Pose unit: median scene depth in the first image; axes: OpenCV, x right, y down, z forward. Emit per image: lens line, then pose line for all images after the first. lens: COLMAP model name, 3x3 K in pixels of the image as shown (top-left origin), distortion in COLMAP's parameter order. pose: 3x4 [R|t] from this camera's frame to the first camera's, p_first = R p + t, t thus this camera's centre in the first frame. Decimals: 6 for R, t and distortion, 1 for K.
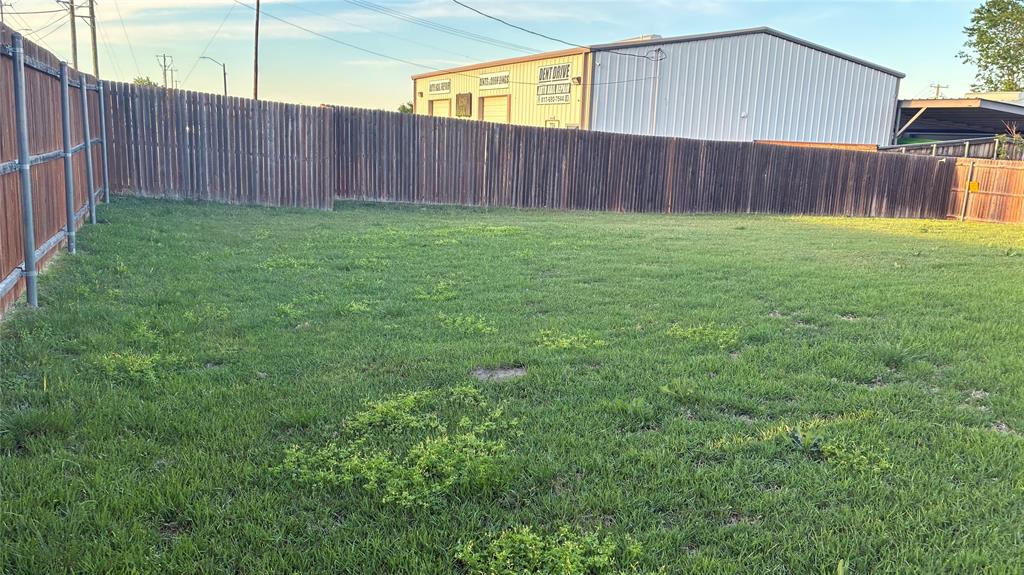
lens RADIAL K [[798.0, 0, 510.3], [0, 798.0, 285.5], [0, 0, 1]] dist [0.054819, -0.002488]
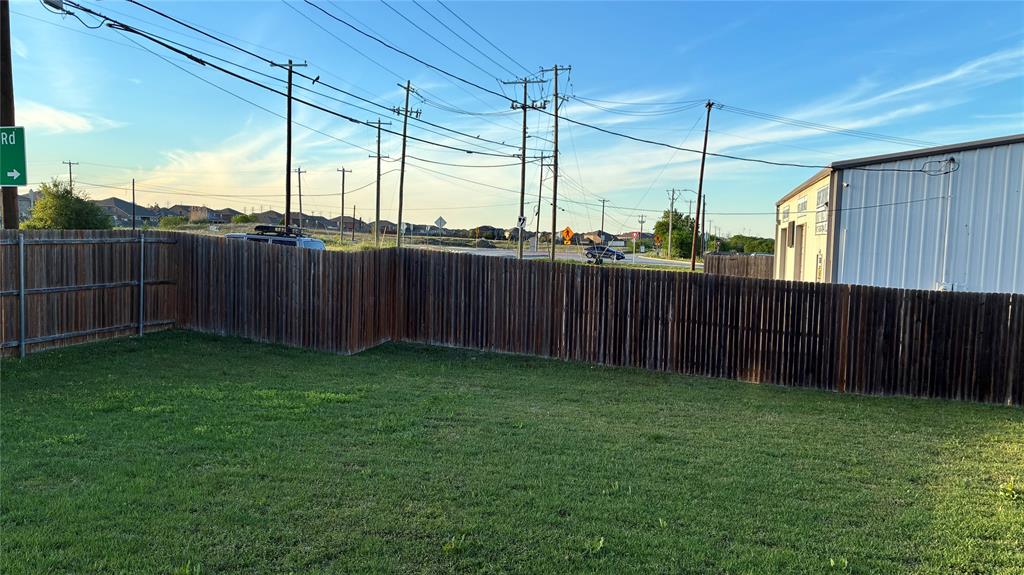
lens RADIAL K [[798.0, 0, 512.5], [0, 798.0, 287.2], [0, 0, 1]] dist [0.054819, -0.002488]
pose [[0.784029, 0.026178, -0.620171, 0.455615], [-0.117628, 0.987273, -0.107034, -0.079155], [0.609476, 0.156867, 0.777130, 0.296192]]
